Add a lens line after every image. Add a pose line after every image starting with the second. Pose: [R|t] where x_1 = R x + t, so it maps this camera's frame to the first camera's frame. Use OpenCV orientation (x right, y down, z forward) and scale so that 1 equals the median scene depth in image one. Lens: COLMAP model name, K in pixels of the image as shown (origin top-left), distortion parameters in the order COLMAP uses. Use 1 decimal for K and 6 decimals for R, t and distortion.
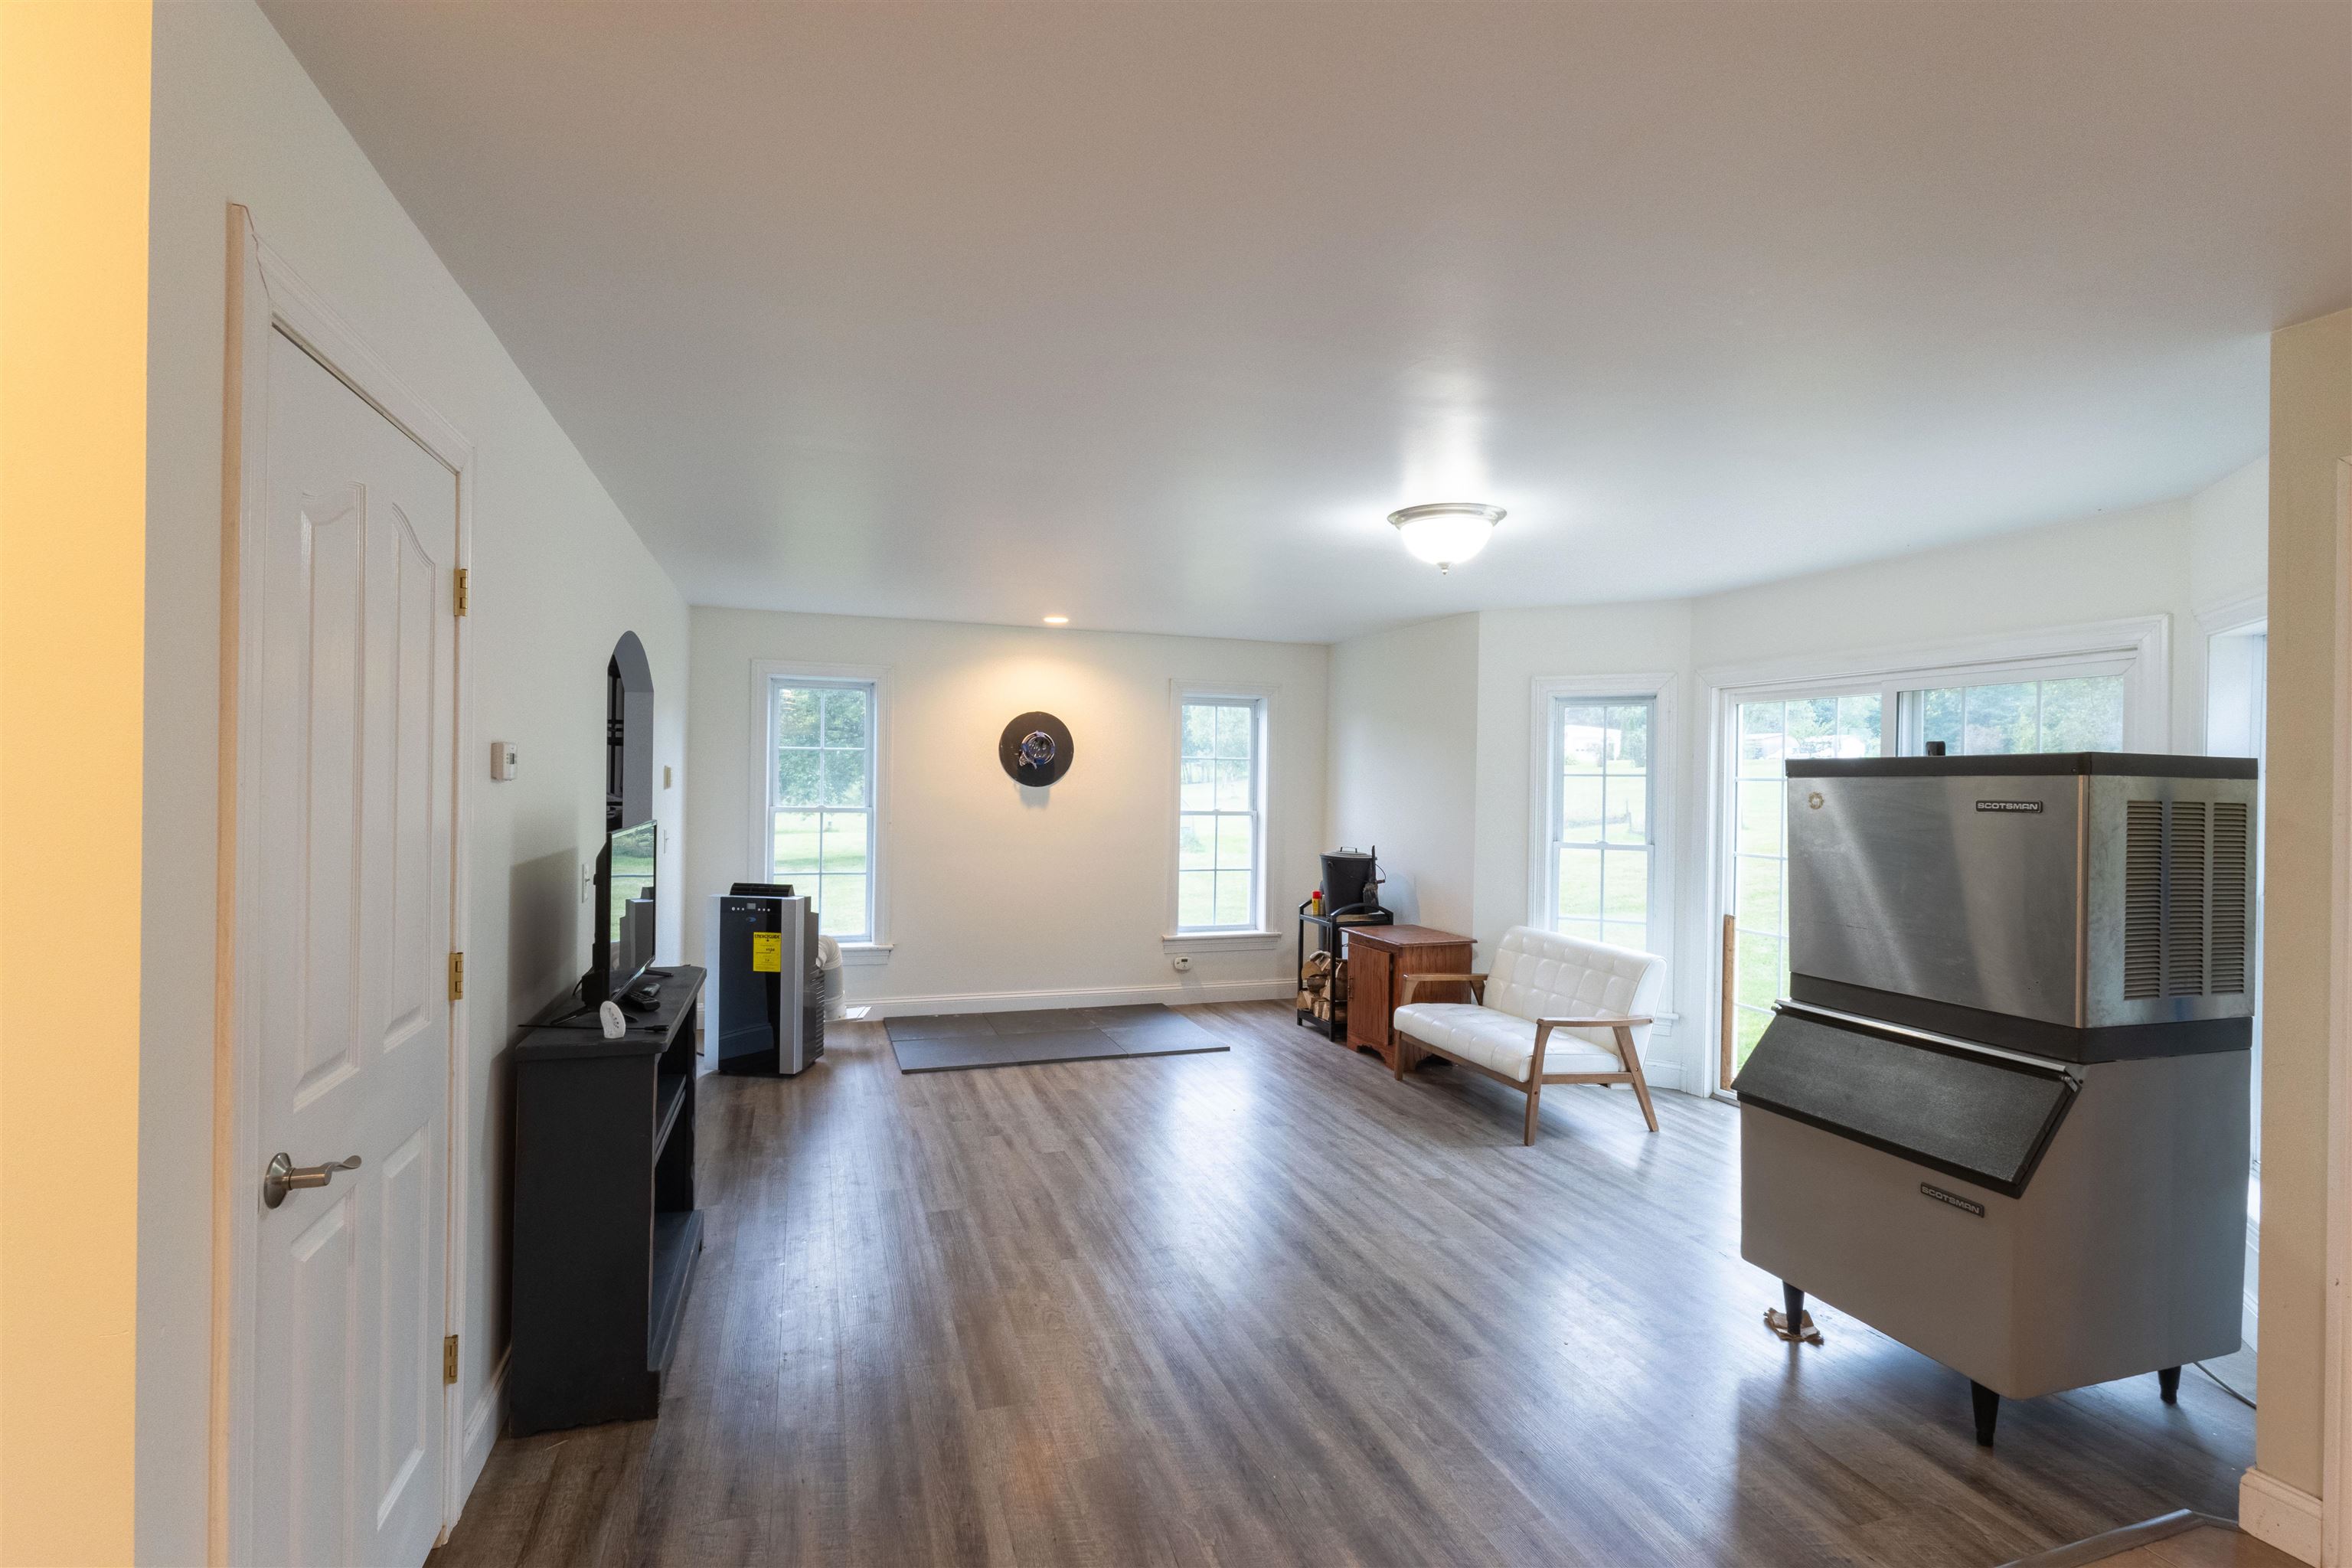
lens RADIAL K [[1081.9, 0, 1183.4], [0, 1081.9, 780.6], [0, 0, 1]] dist [0.002021, 0.001214]
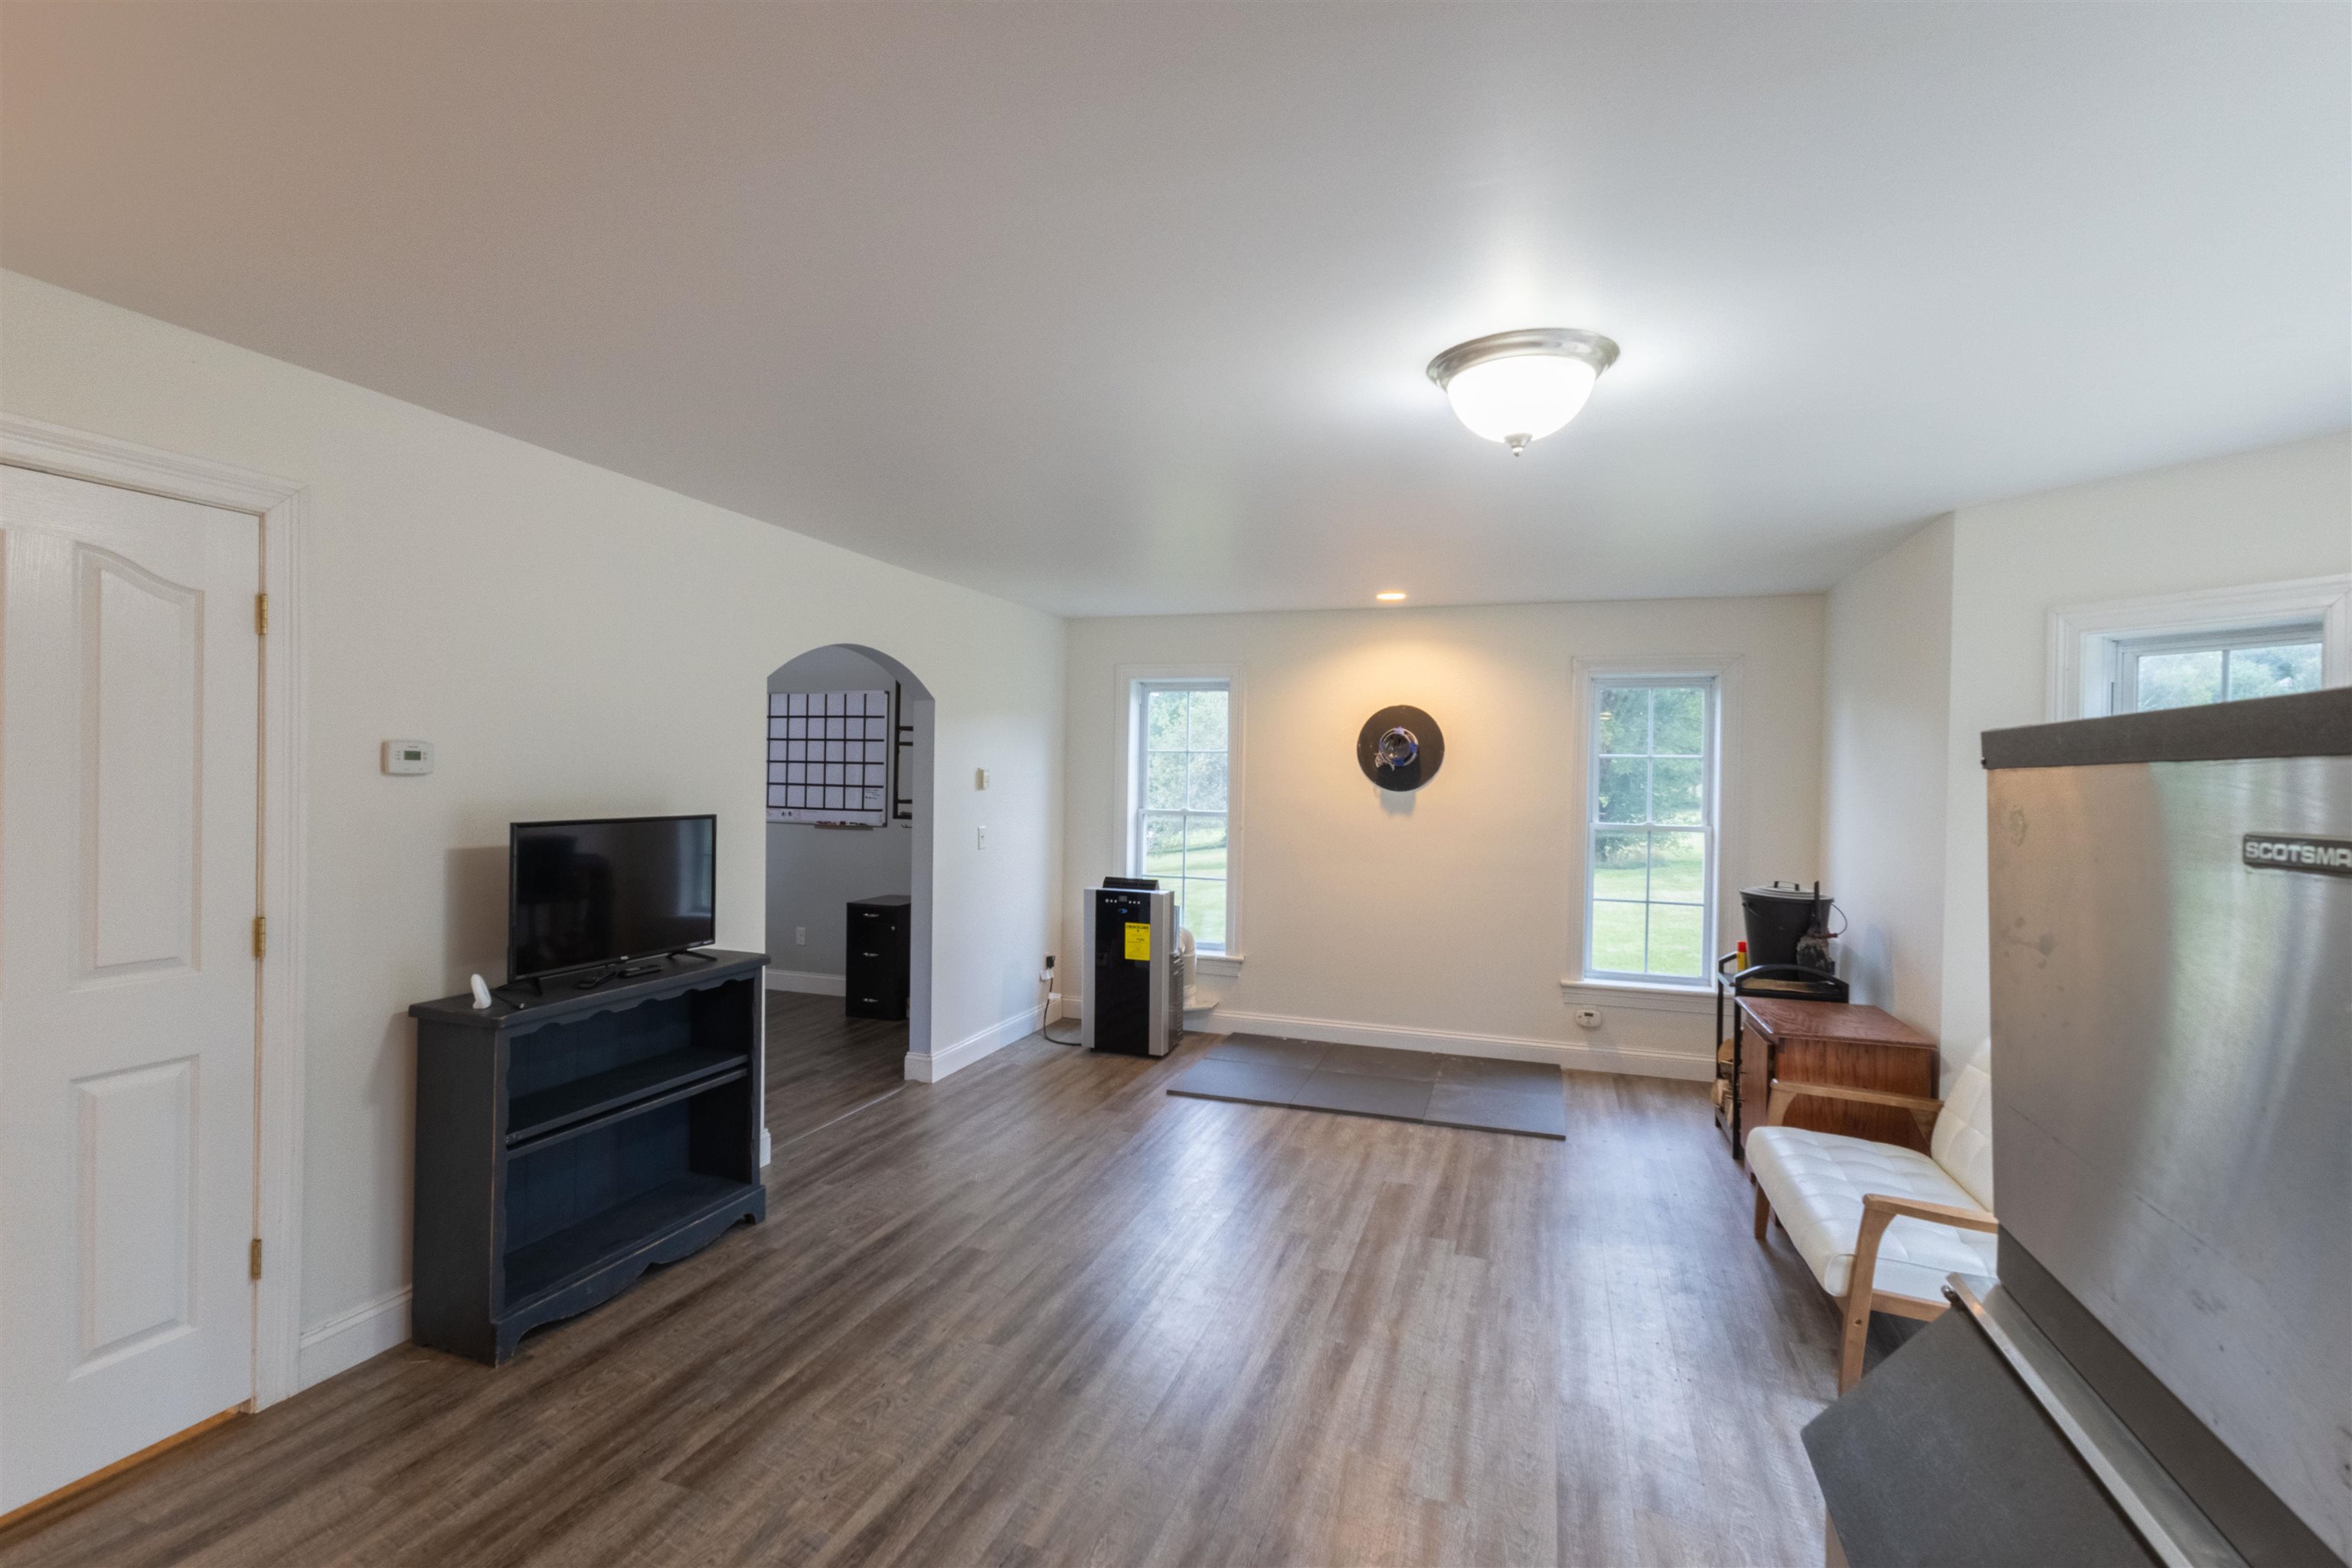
lens RADIAL K [[1081.9, 0, 1172.9], [0, 1081.9, 786.7], [0, 0, 1]] dist [0.002021, 0.001214]
pose [[0.786559, 0.003571, -0.617505, 0.273151], [-0.004113, 0.999991, 0.000544, 0.002398], [0.617501, 0.002112, 0.786567, 0.218358]]
